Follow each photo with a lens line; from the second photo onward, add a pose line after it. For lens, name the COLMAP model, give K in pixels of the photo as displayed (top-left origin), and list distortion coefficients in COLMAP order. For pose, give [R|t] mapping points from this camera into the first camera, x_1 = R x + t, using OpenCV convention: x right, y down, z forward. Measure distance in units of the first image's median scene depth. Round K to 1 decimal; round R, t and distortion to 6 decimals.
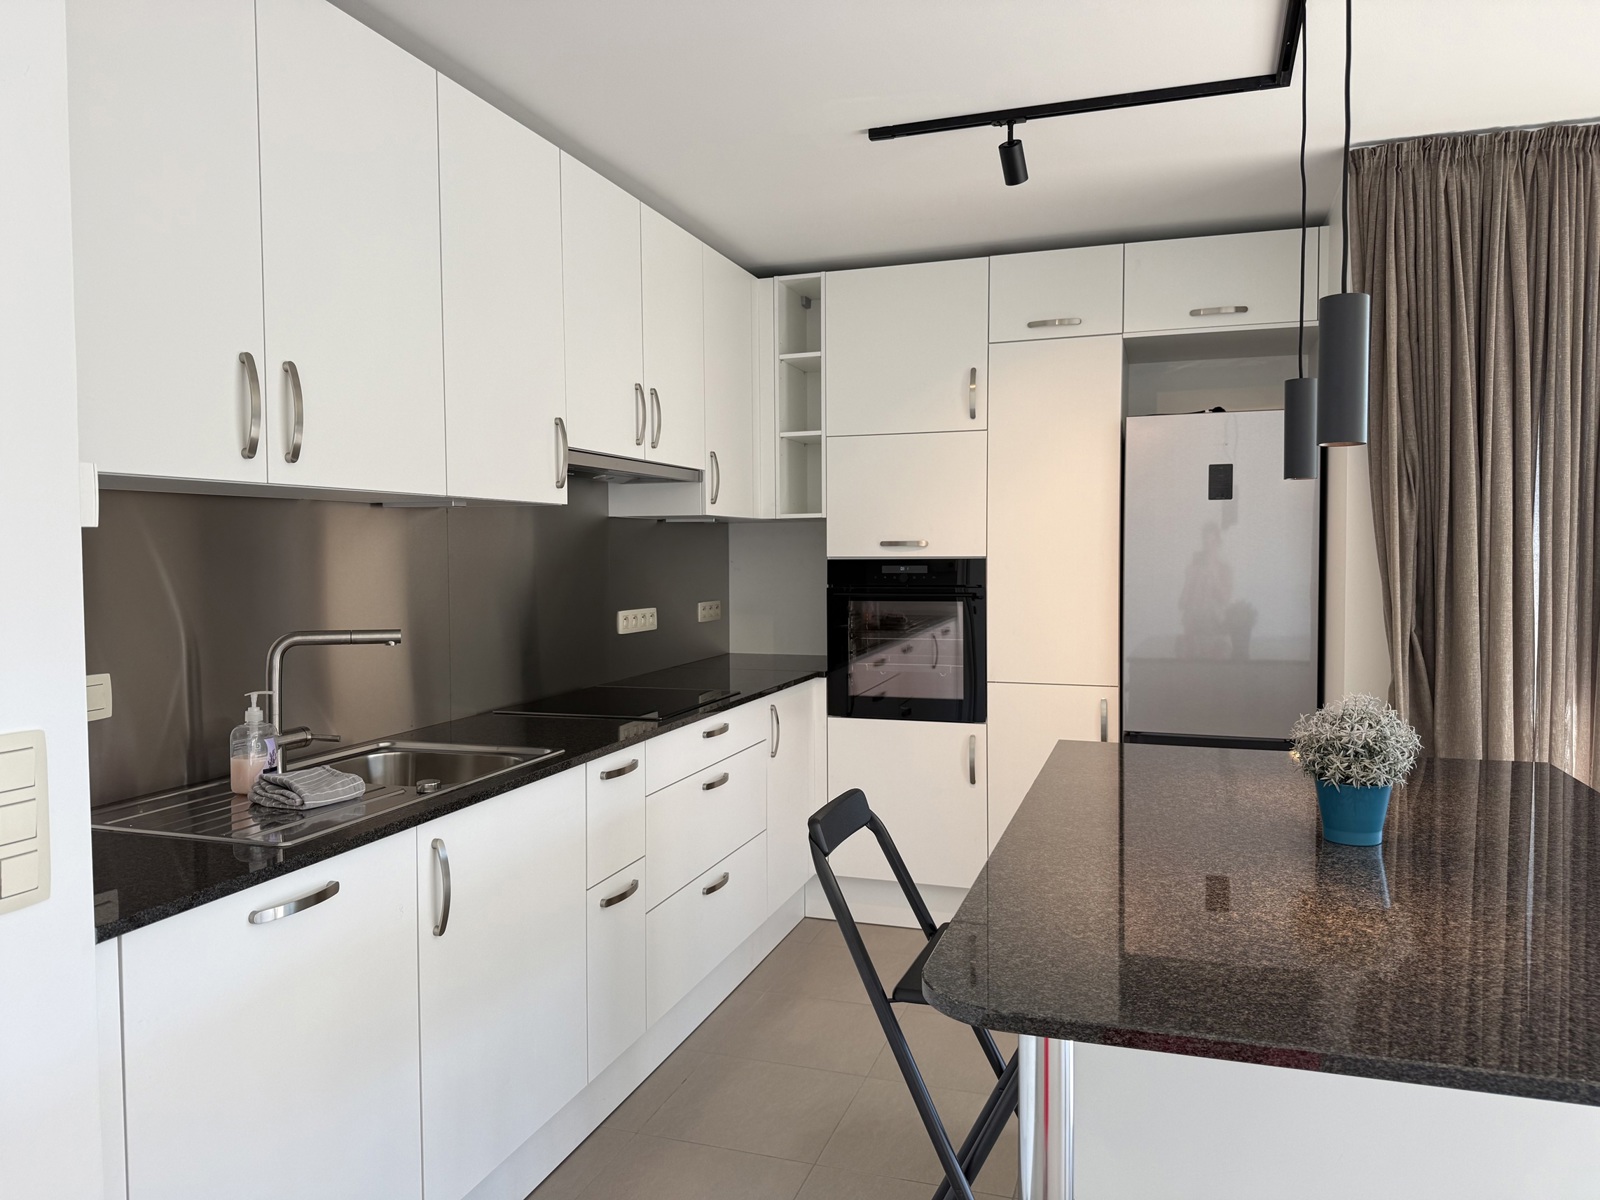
lens RADIAL K [[1128.7, 0, 800.3], [0, 1128.7, 596.1], [0, 0, 1]] dist [0.063997, -0.088864]
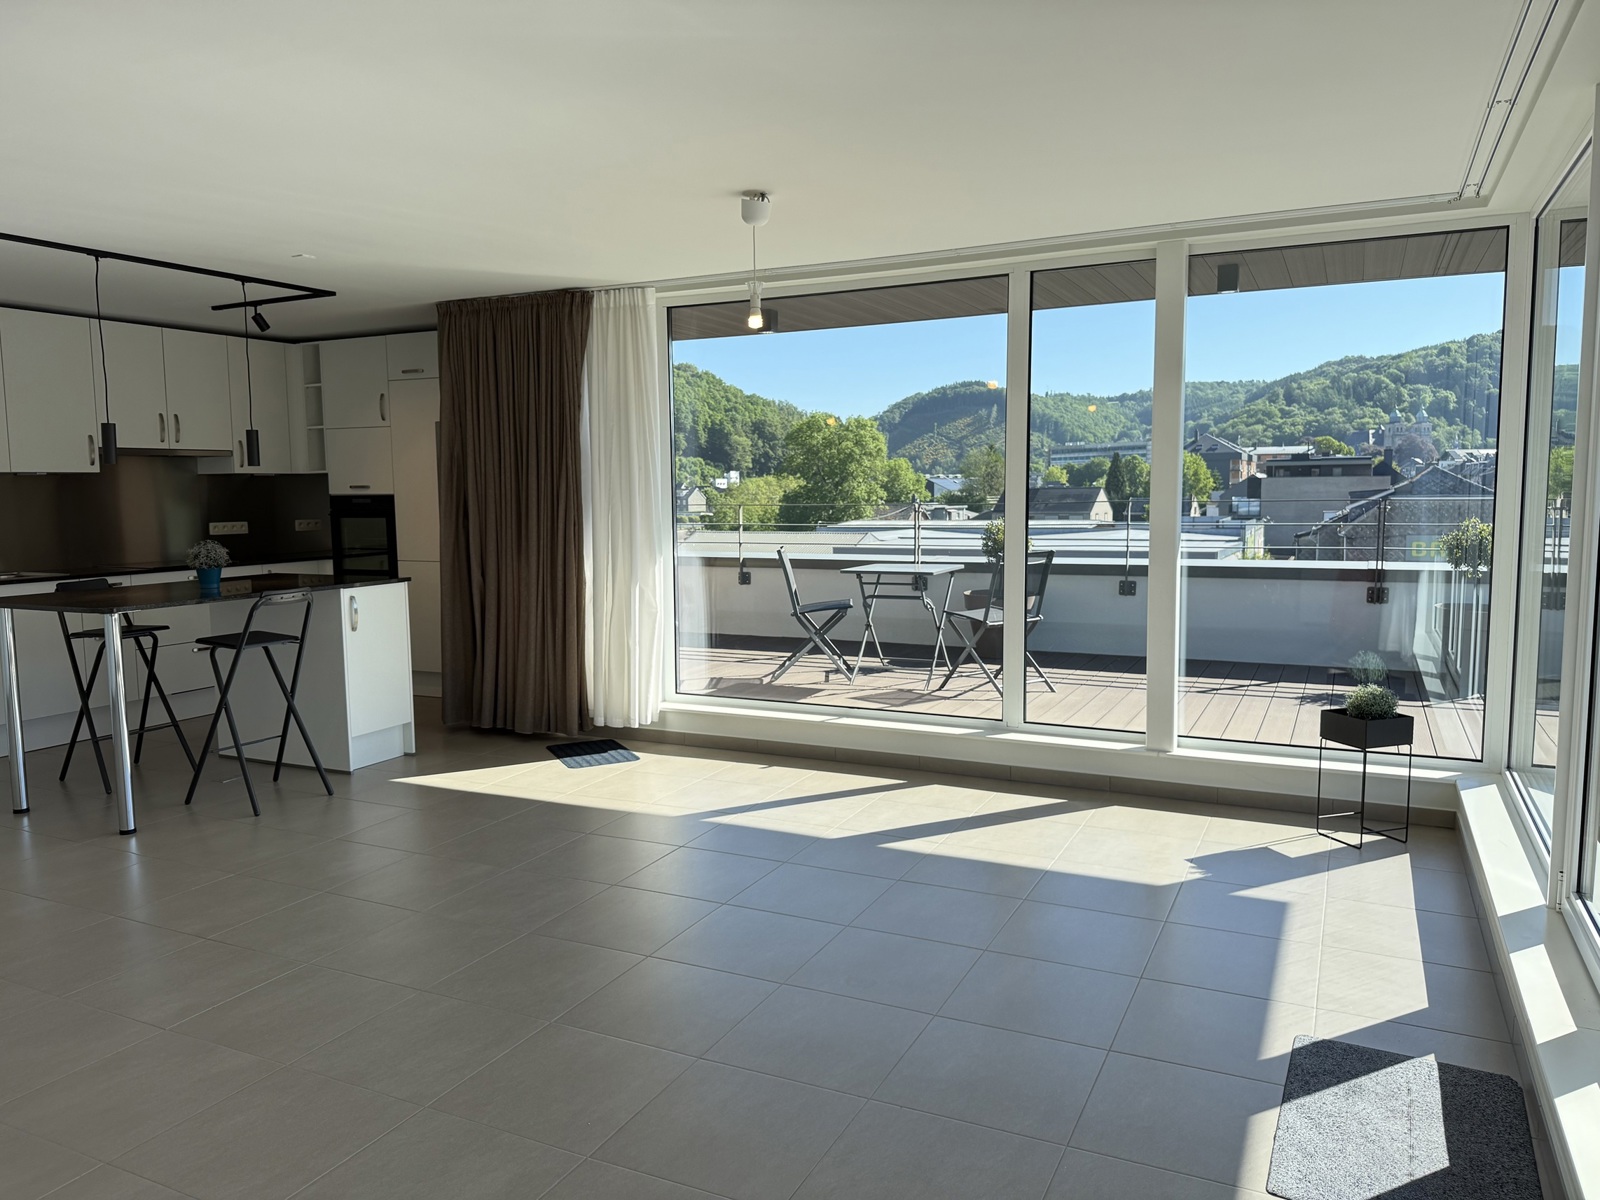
lens RADIAL K [[1128.7, 0, 803.4], [0, 1128.7, 591.0], [0, 0, 1]] dist [0.063997, -0.088864]
pose [[0.992254, 0.006725, -0.124047, 1.059977], [0.000227, 0.998434, 0.055950, 0.020466], [0.124229, -0.055544, 0.990698, -0.793794]]
